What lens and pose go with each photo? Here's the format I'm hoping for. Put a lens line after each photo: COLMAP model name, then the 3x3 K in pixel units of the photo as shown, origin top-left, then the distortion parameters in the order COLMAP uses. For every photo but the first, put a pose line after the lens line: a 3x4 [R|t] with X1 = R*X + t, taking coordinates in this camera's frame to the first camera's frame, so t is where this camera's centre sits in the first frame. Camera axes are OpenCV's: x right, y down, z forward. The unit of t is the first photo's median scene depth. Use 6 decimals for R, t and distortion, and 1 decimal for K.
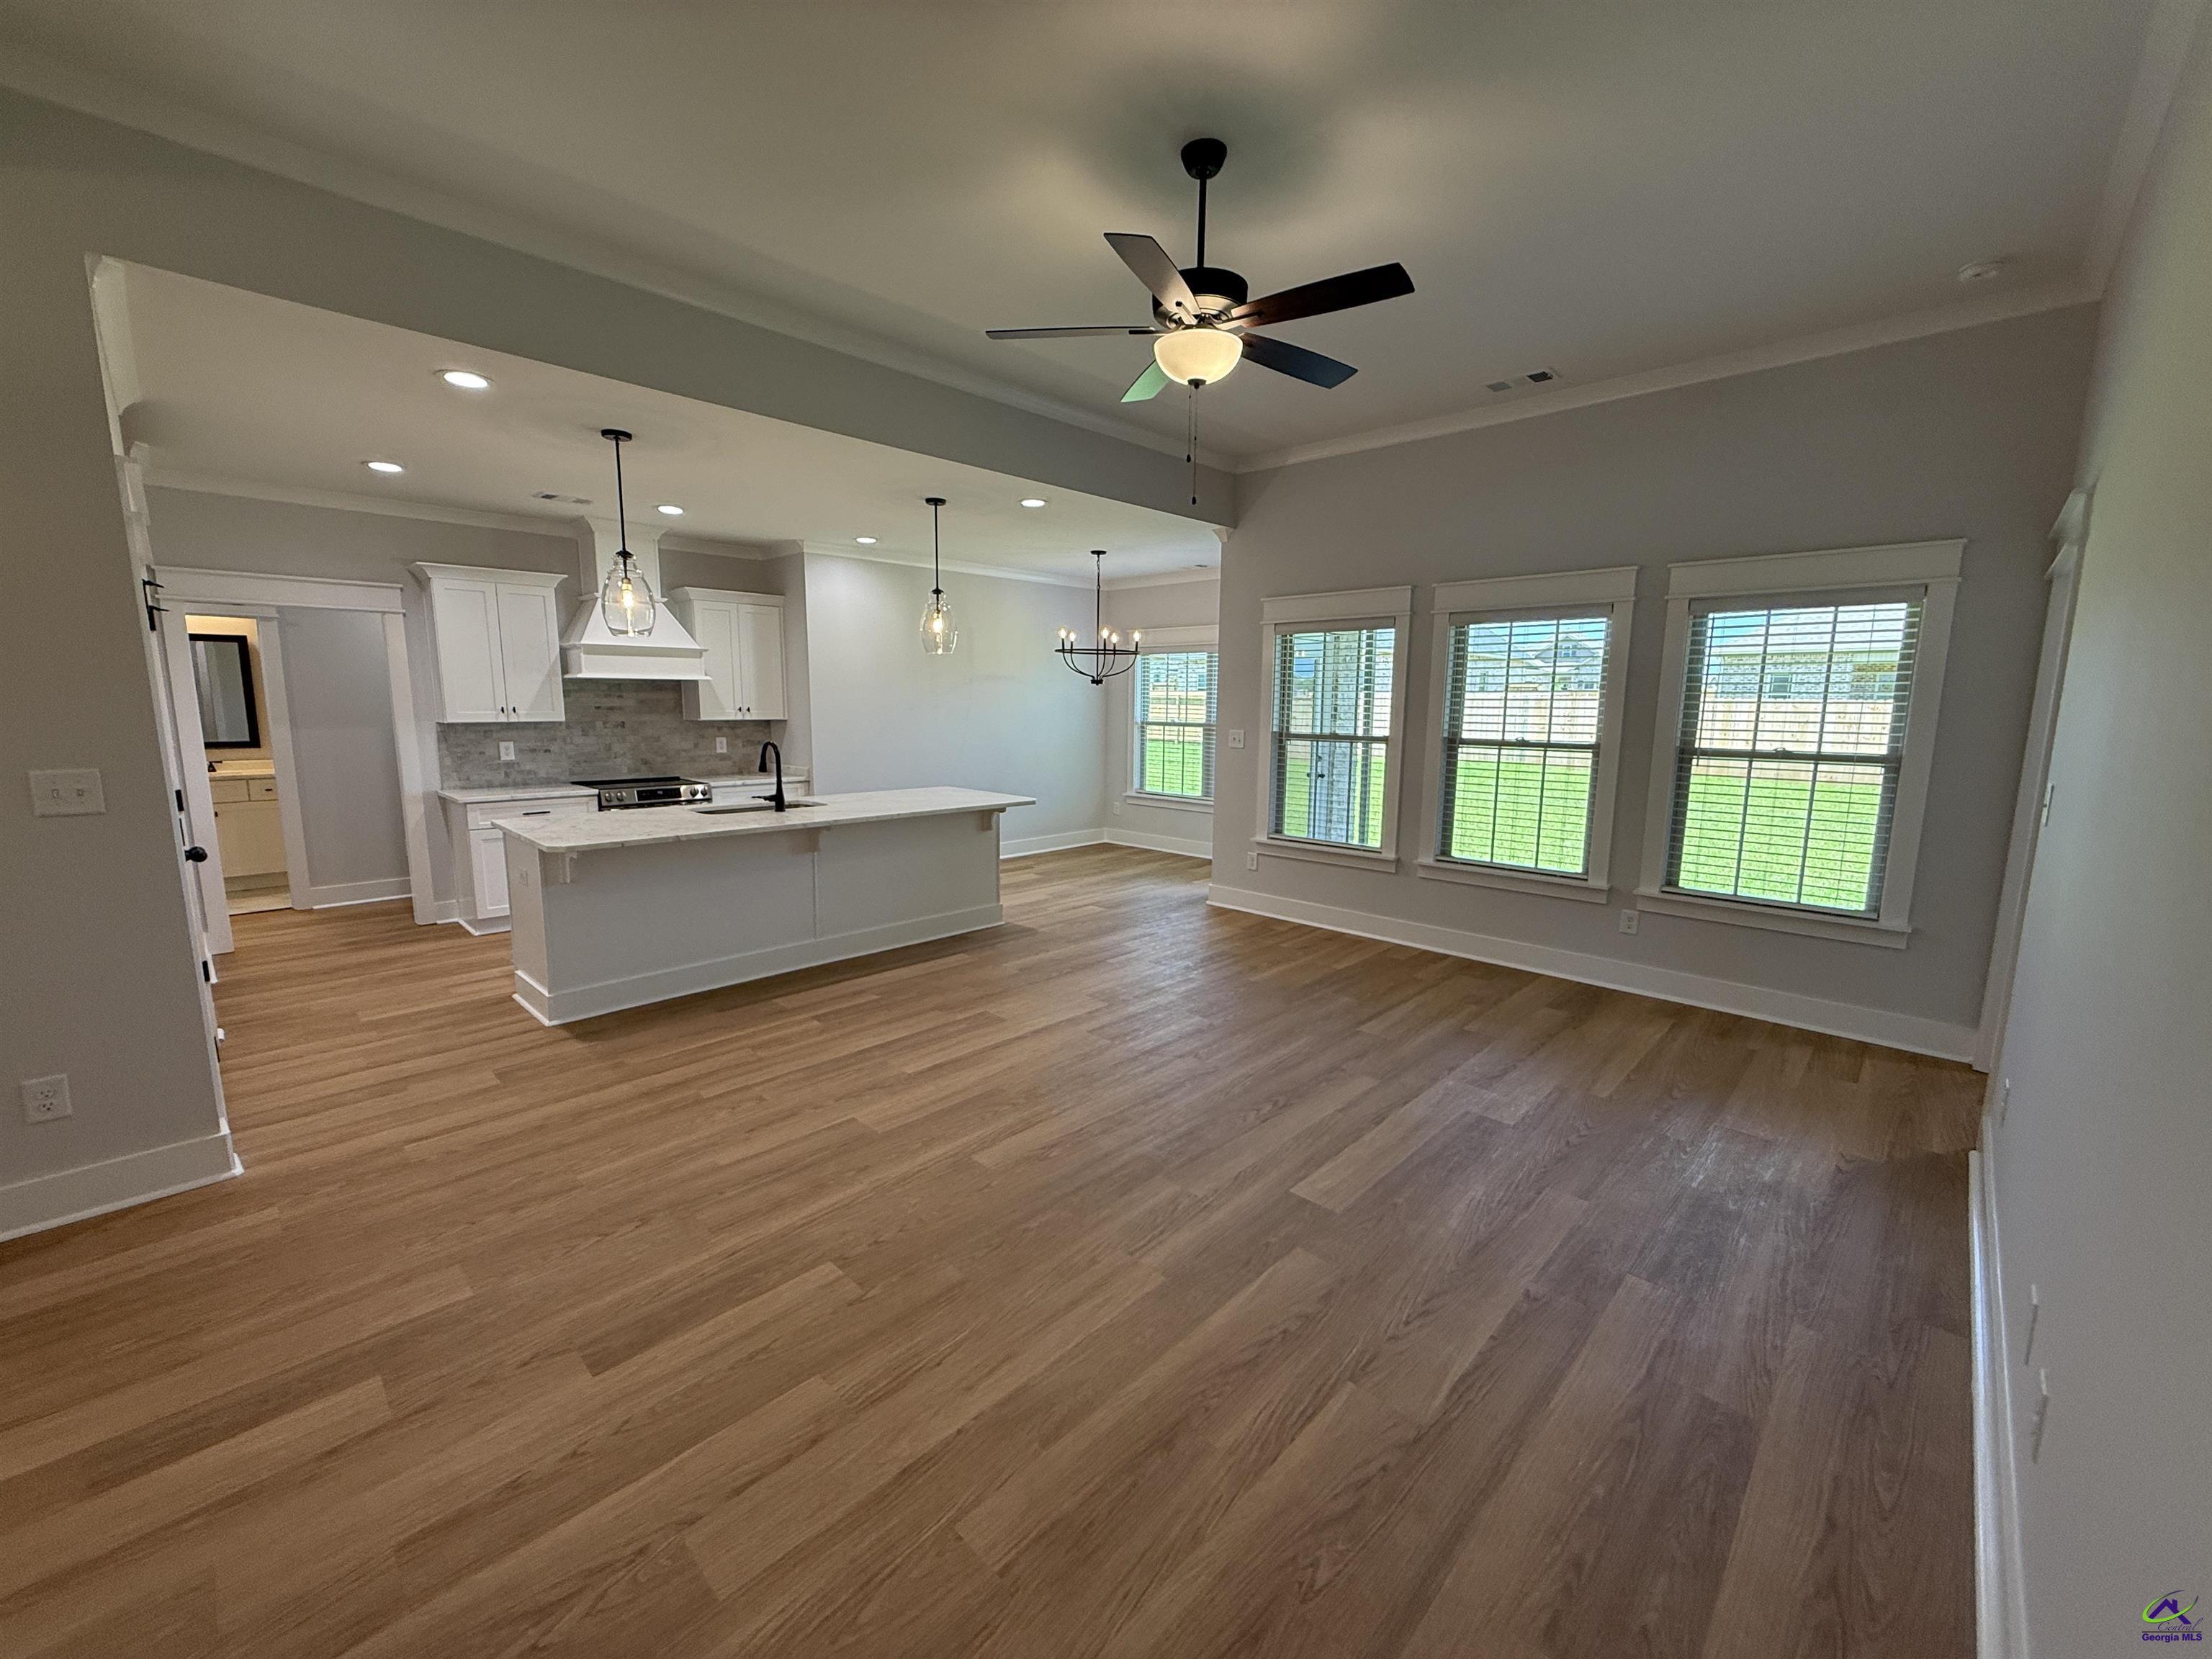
lens RADIAL K [[879.8, 0, 1095.6], [0, 879.8, 829.9], [0, 0, 1]] dist [0.001223, -0.000486]
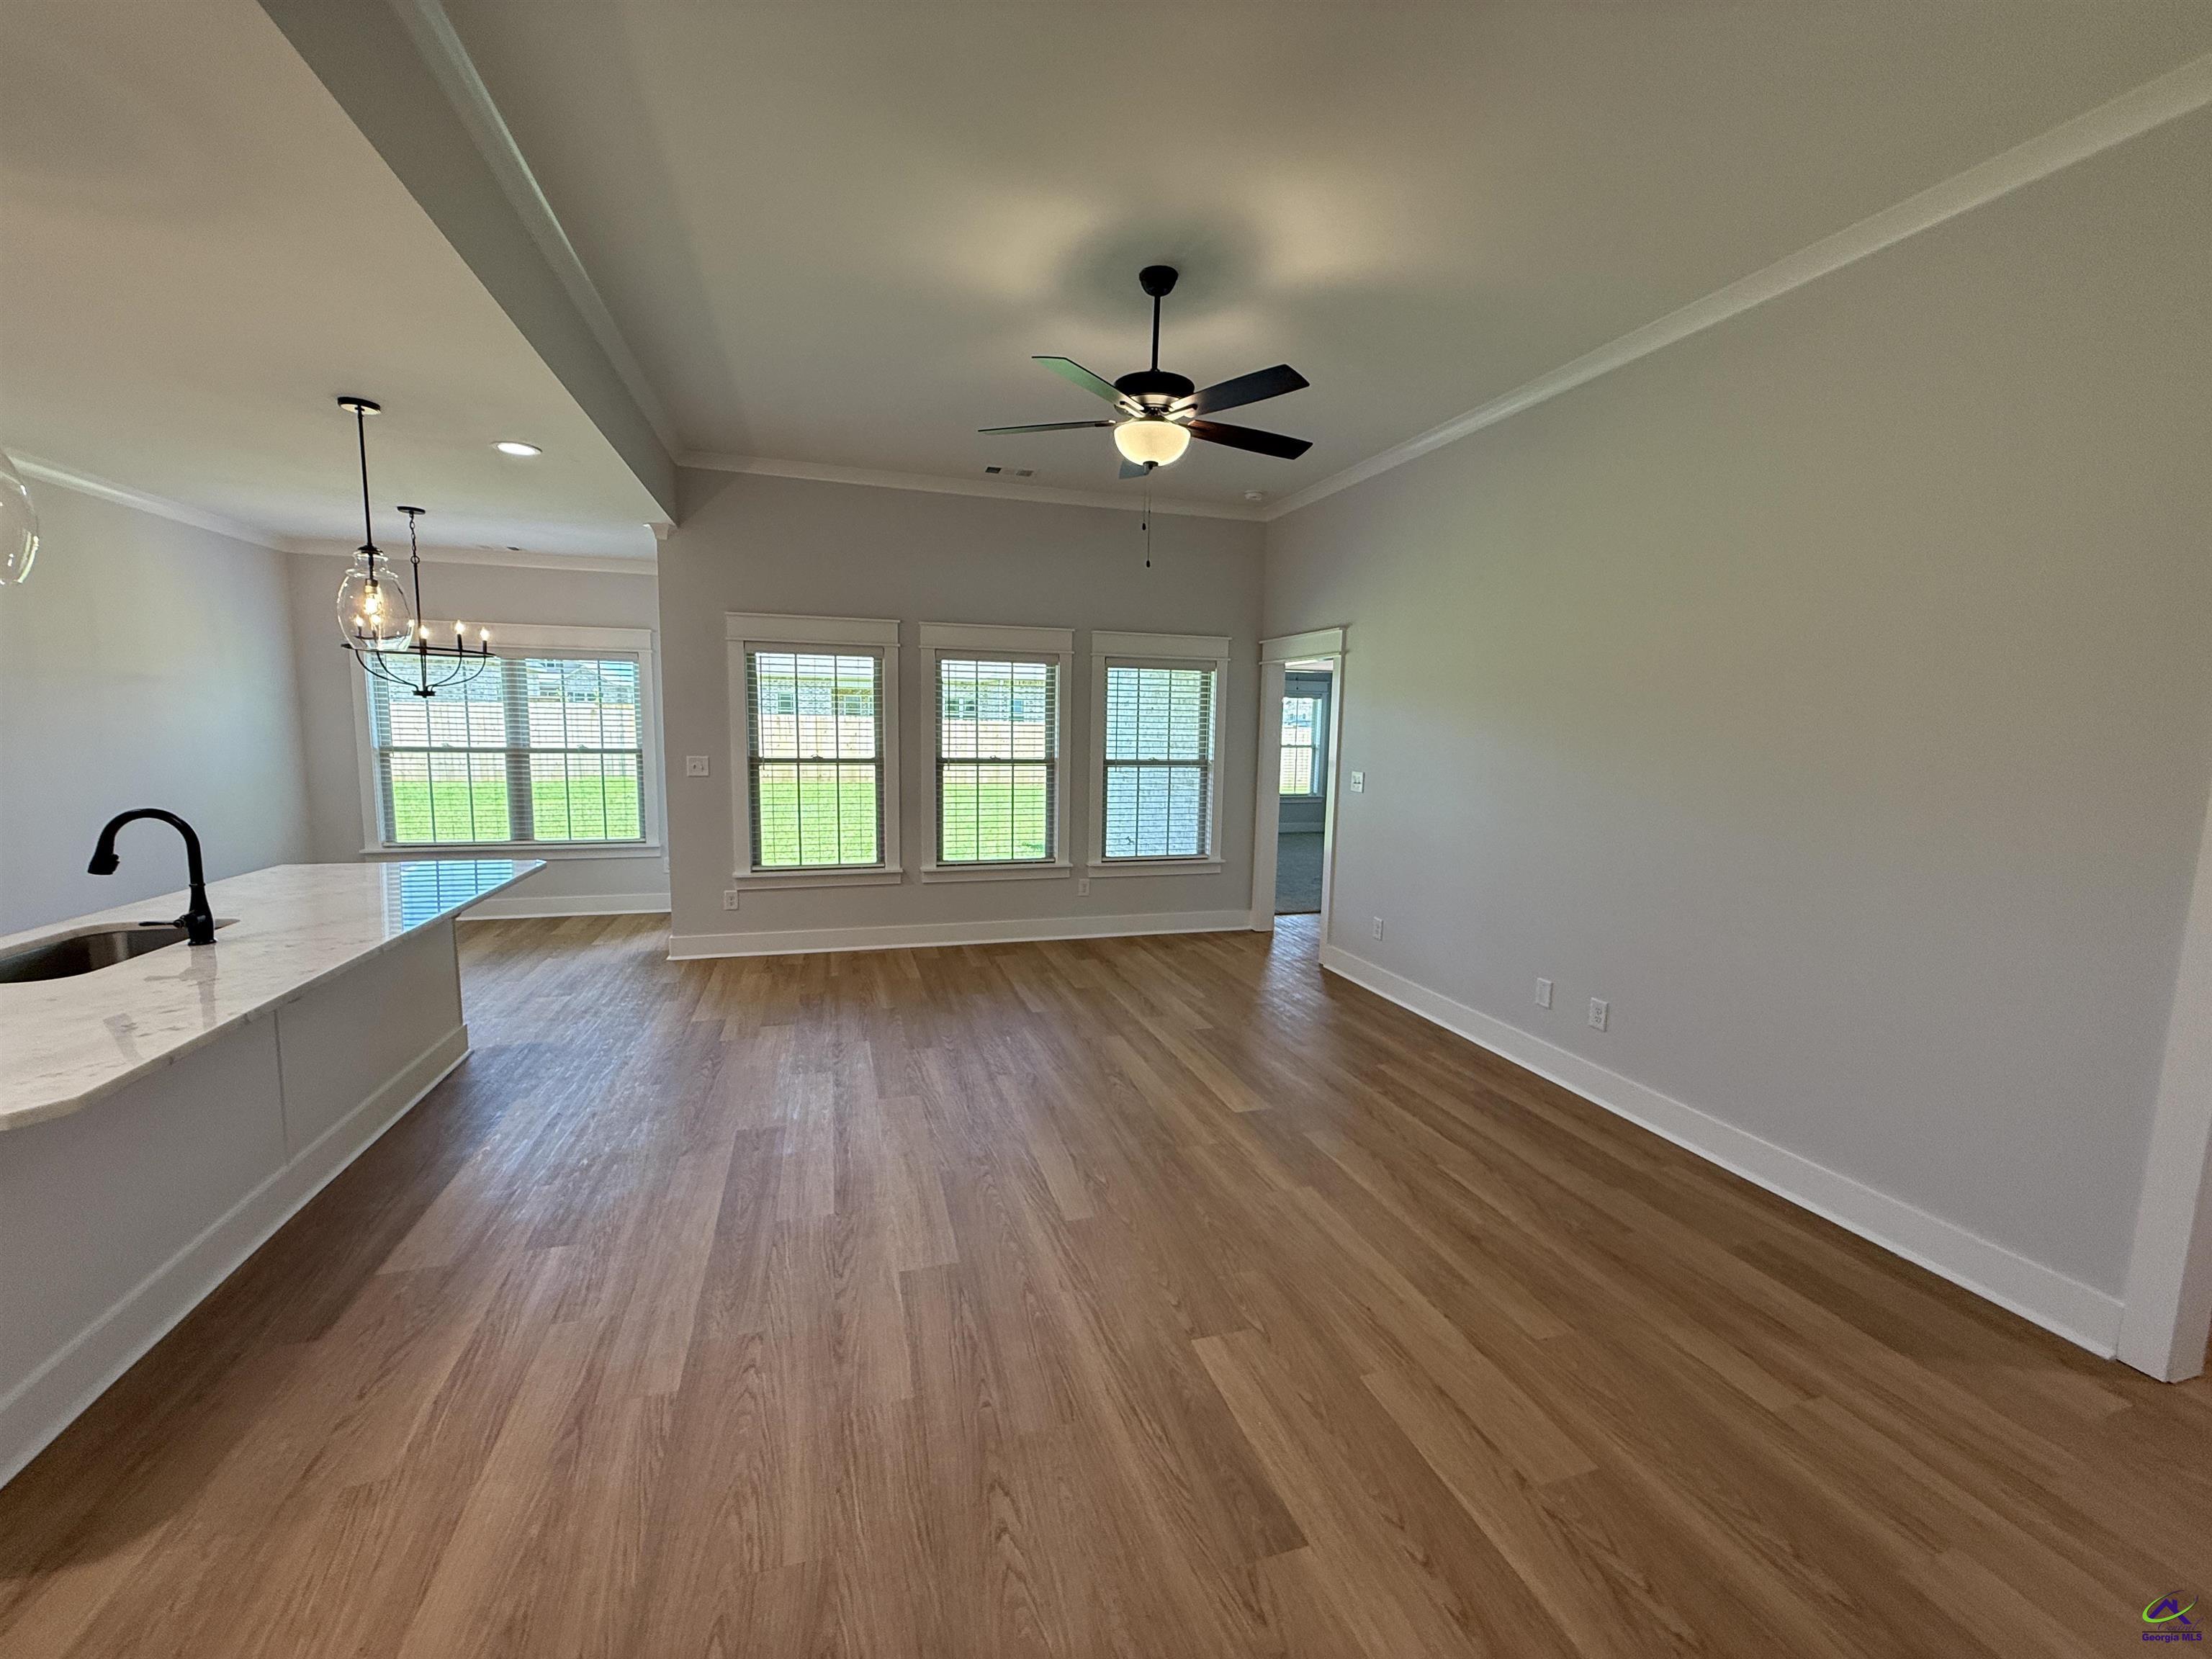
lens RADIAL K [[879.8, 0, 1097.8], [0, 879.8, 831.2], [0, 0, 1]] dist [0.001223, -0.000486]
pose [[0.481804, -0.105207, 0.869941, -0.514199], [0.114689, 0.991798, 0.056425, -0.051700], [-0.868741, 0.072587, 0.489918, 0.273738]]
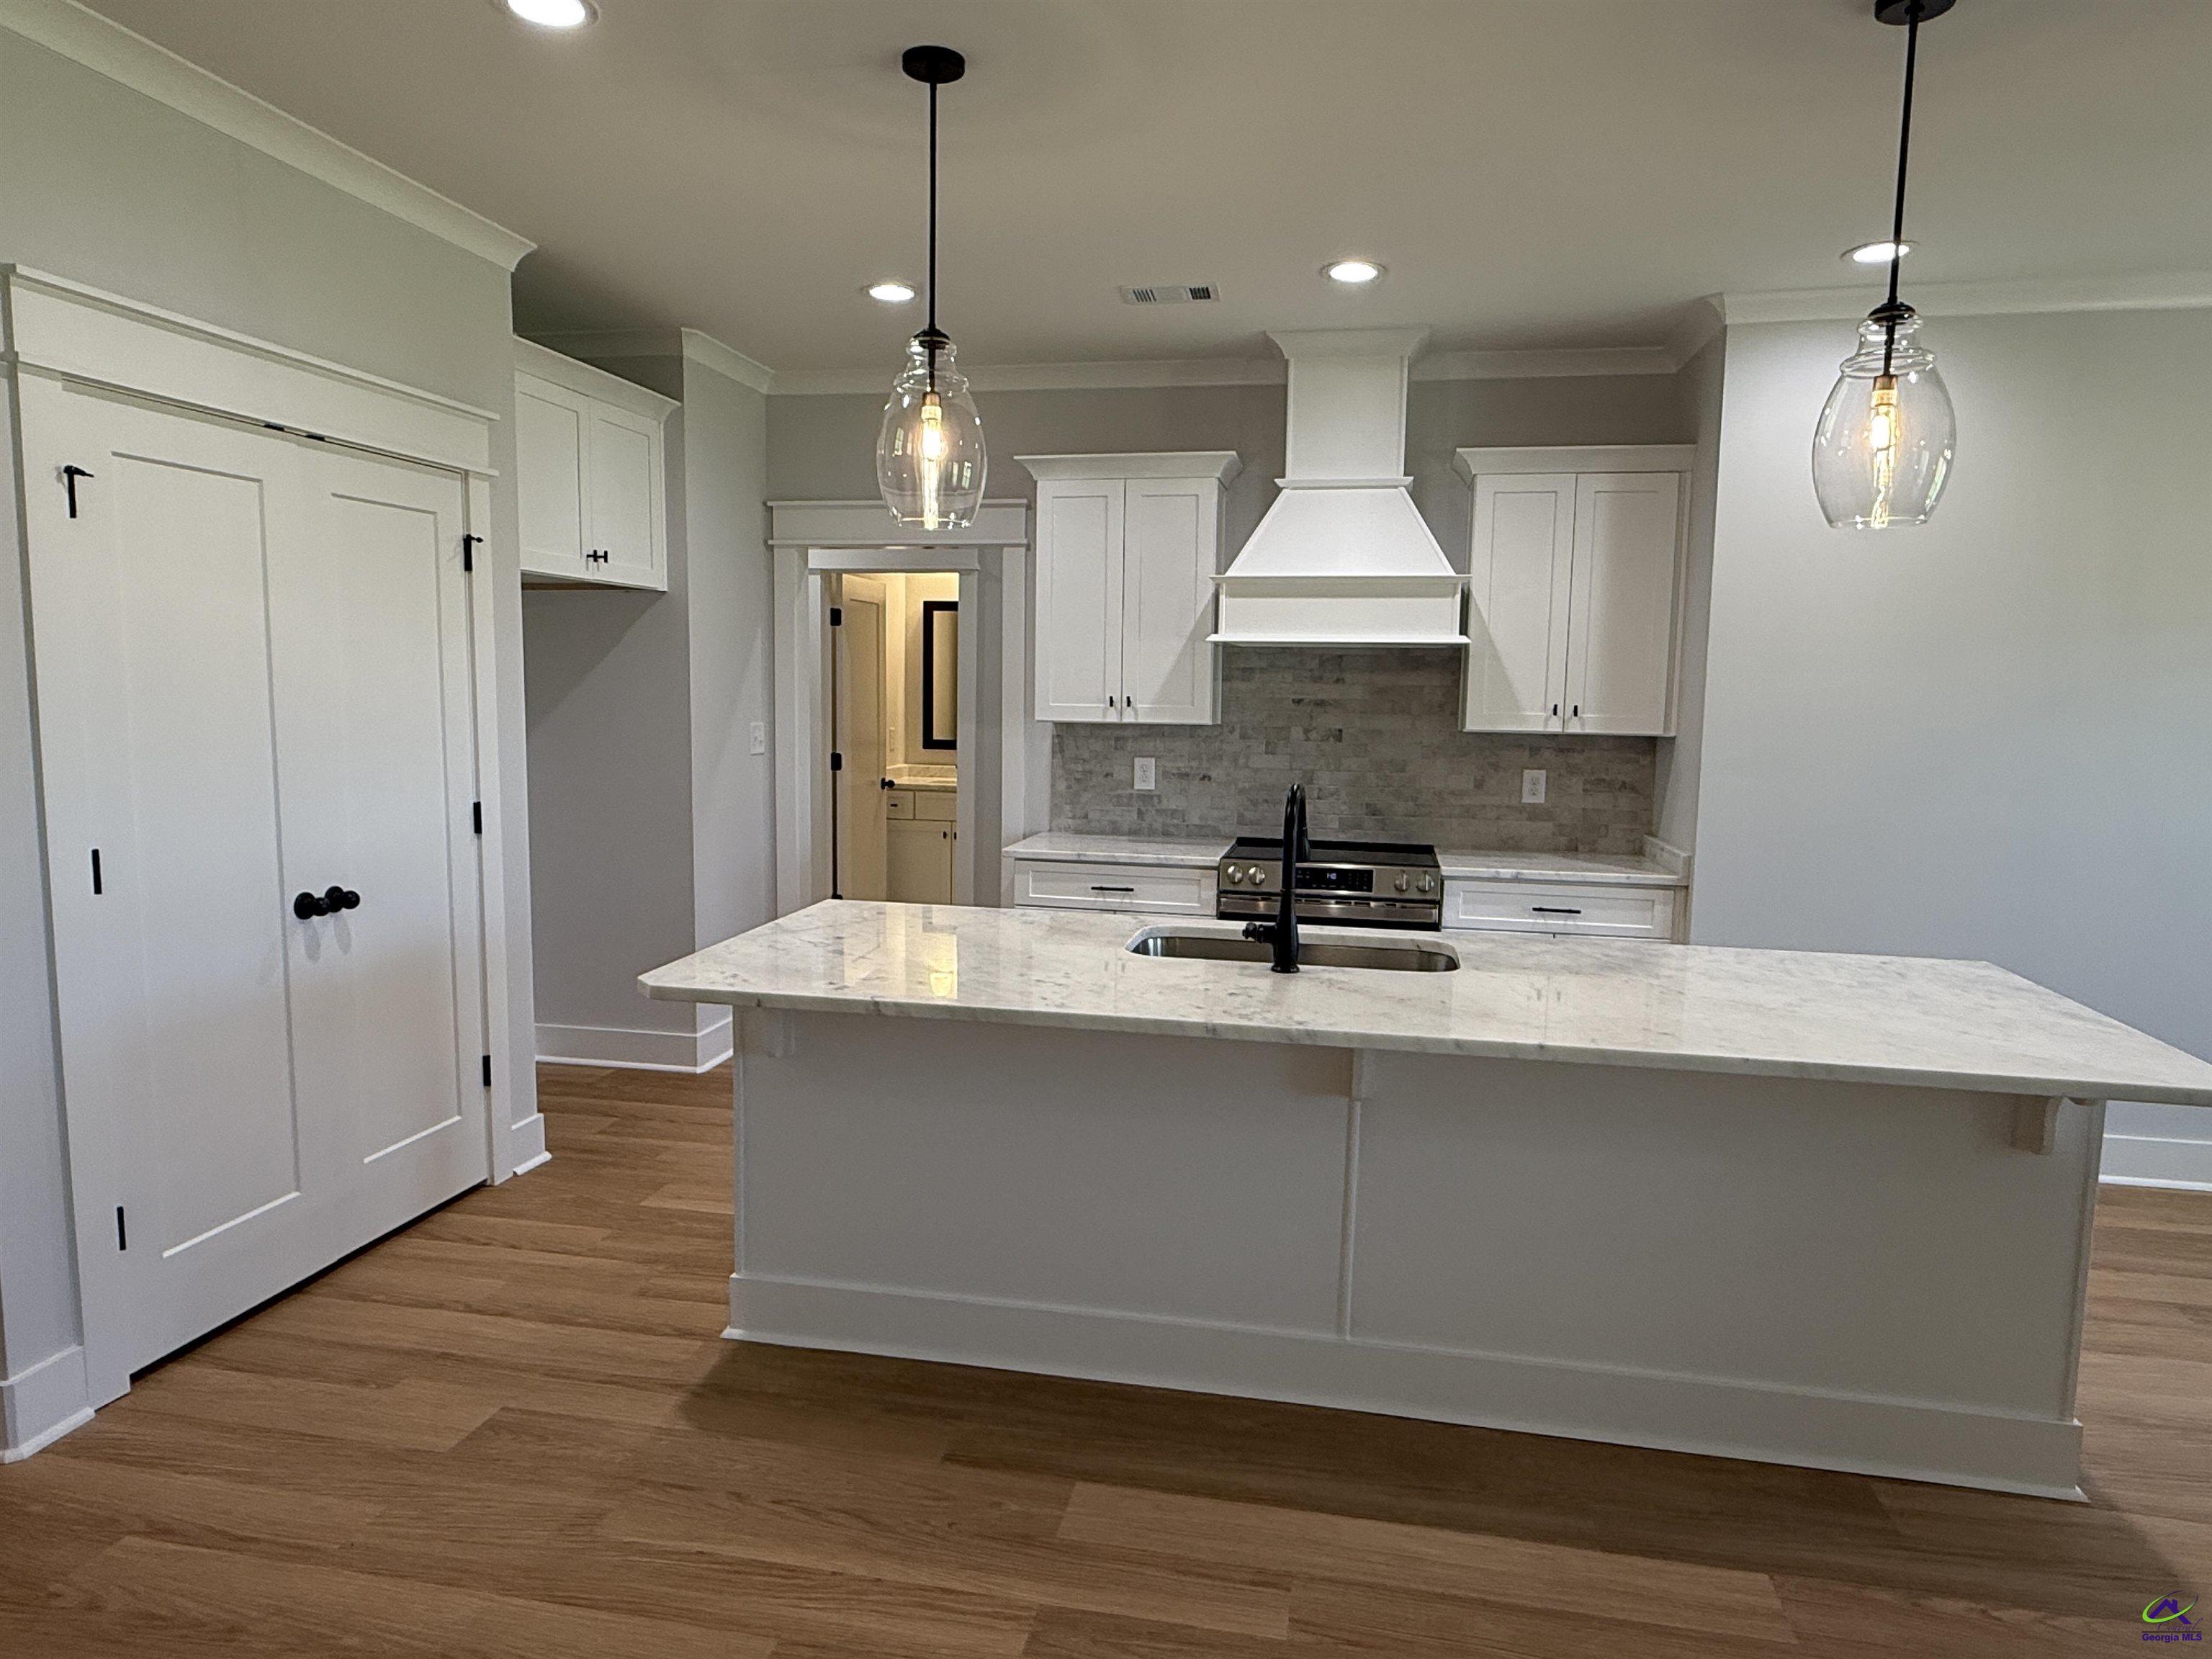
lens RADIAL K [[1382.5, 0, 1094.5], [0, 1382.5, 835.5], [0, 0, 1]] dist [-0.003158, 0.003115]
pose [[0.540861, 0.091081, -0.836166, 0.080794], [-0.135530, 0.990567, 0.020234, -0.074471], [0.830121, 0.102382, 0.548103, 0.567499]]
